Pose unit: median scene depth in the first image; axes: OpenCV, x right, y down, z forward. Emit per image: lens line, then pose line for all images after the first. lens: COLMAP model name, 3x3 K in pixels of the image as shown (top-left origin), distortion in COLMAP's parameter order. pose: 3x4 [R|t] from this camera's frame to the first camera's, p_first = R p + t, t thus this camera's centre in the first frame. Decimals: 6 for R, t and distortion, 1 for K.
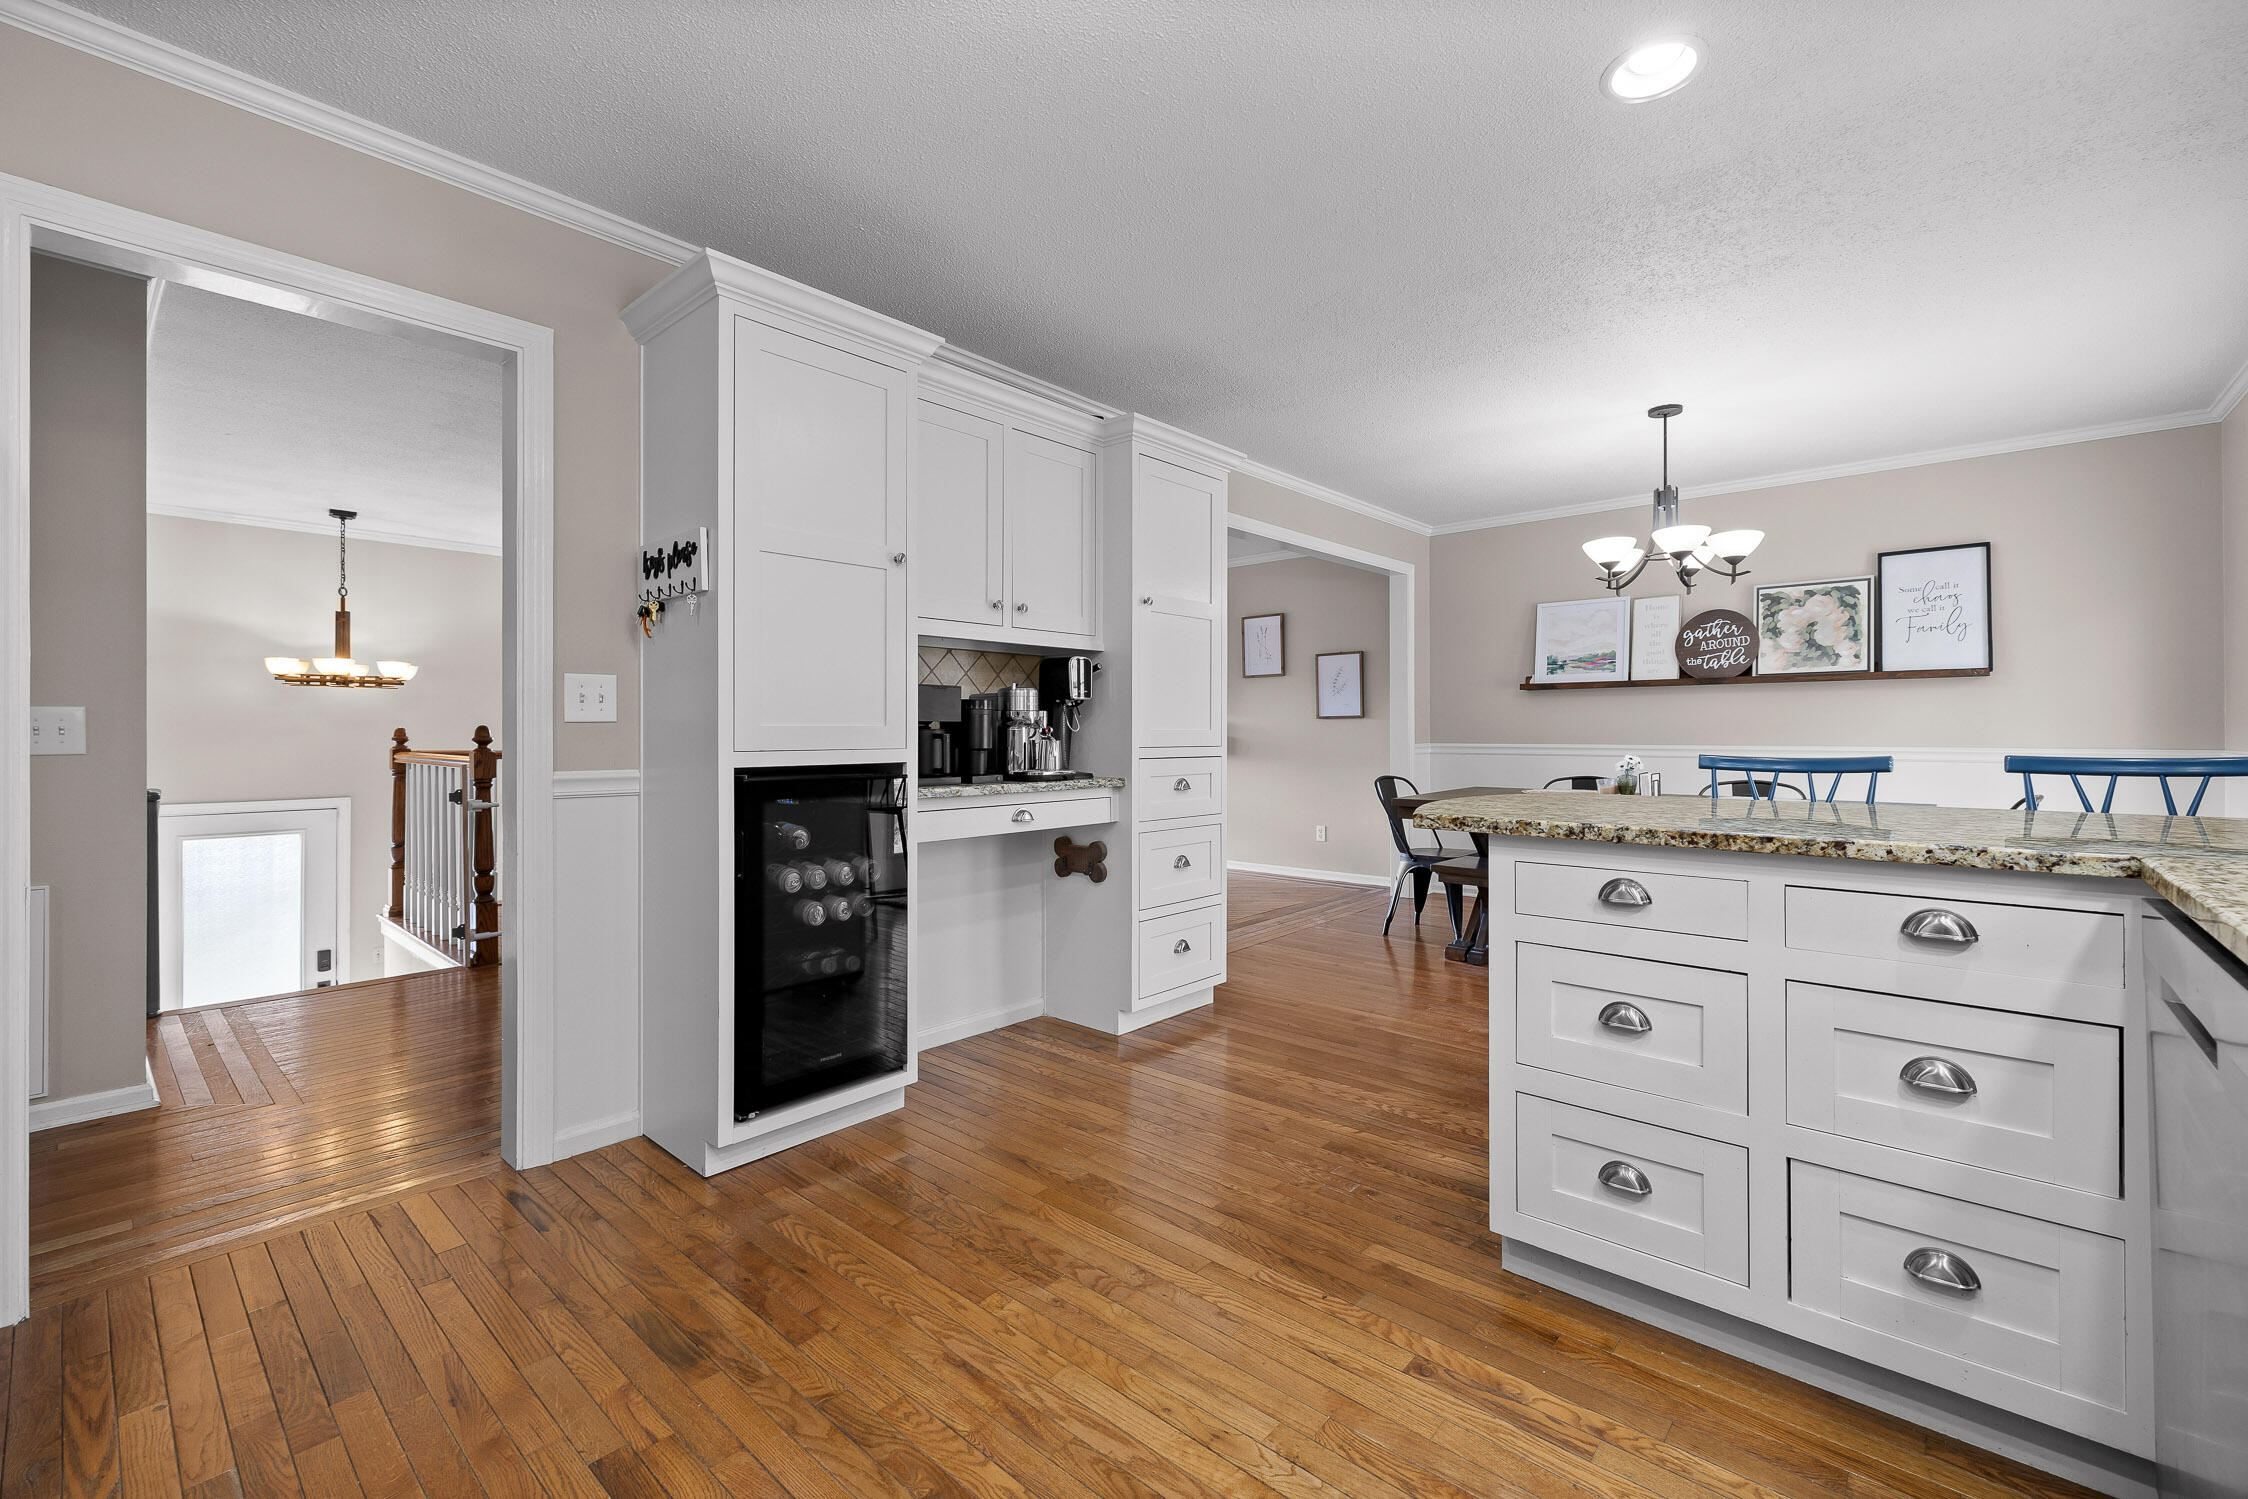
lens RADIAL K [[949.2, 0, 1124.8], [0, 949.2, 731.3], [0, 0, 1]] dist [0.004877, -0.000755]
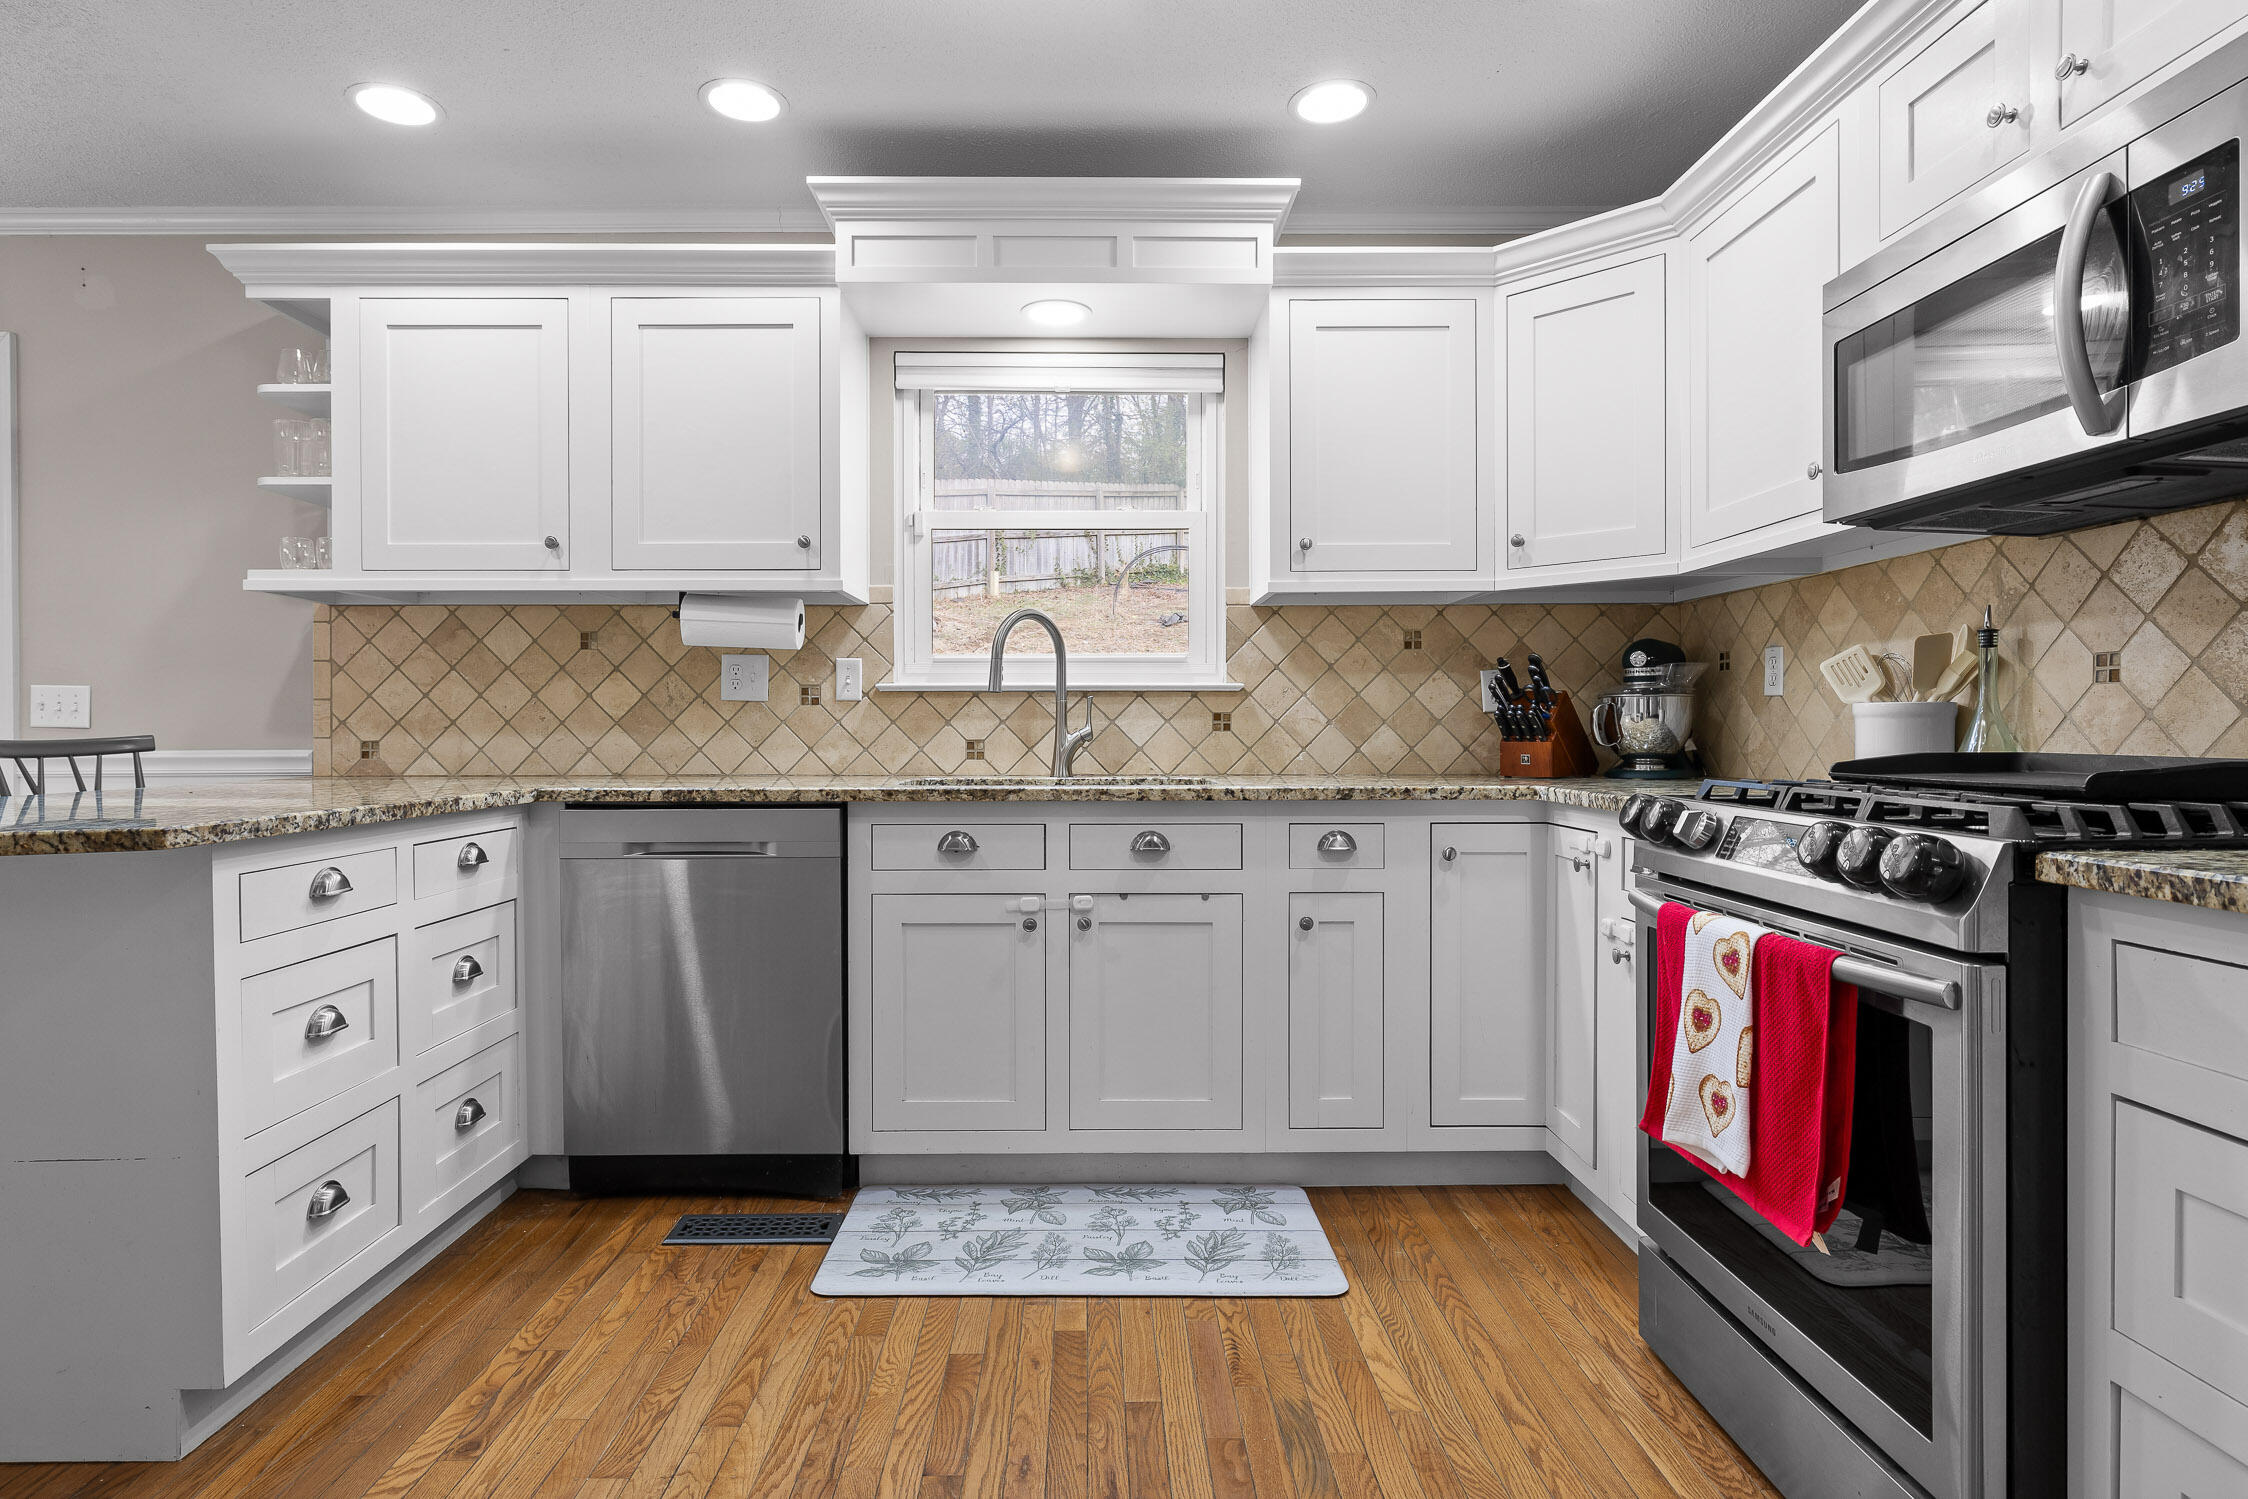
lens RADIAL K [[1178.6, 0, 1090.3], [0, 1178.6, 742.1], [0, 0, 1]] dist [-0.006767, 0.003912]
pose [[-0.662176, -0.004096, 0.749338, -0.269791], [0.004337, 0.999947, 0.009298, 0.009240], [-0.749336, 0.009407, -0.662123, 0.404748]]
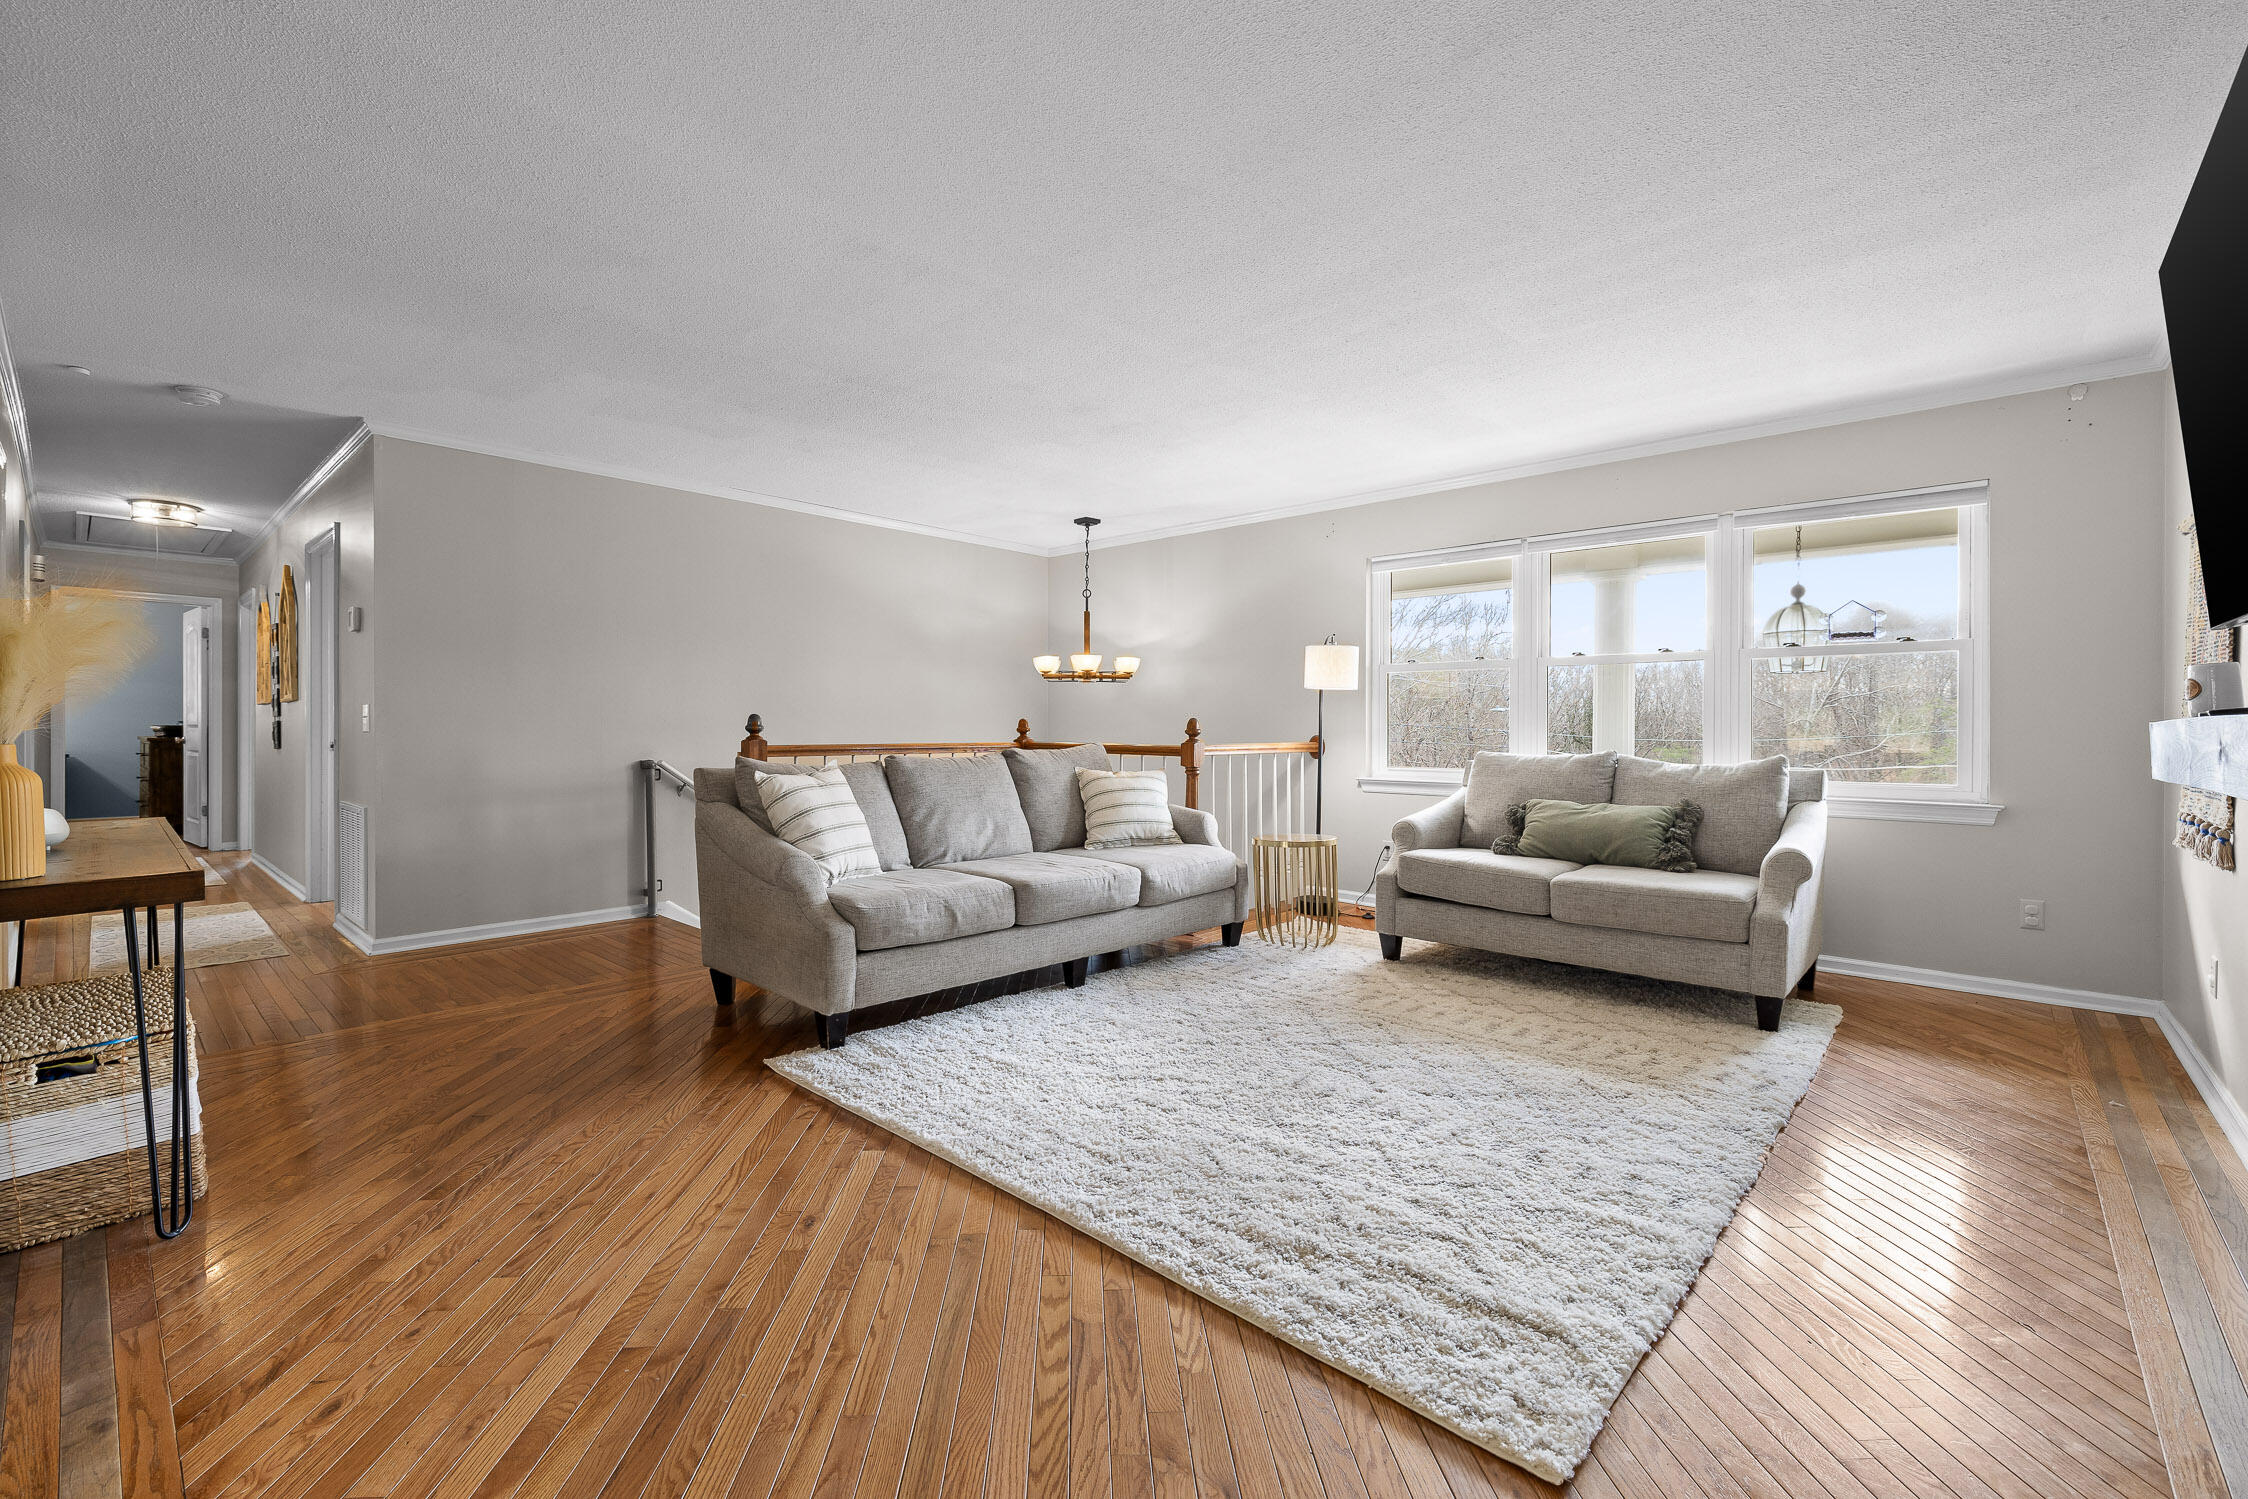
lens RADIAL K [[949.2, 0, 1128.1], [0, 949.2, 729.0], [0, 0, 1]] dist [0.004877, -0.000755]
pose [[-0.002324, -0.000715, -0.999997, 0.295065], [-0.004925, 0.999988, -0.000703, 0.008130], [0.999985, 0.004923, -0.002327, 1.218842]]
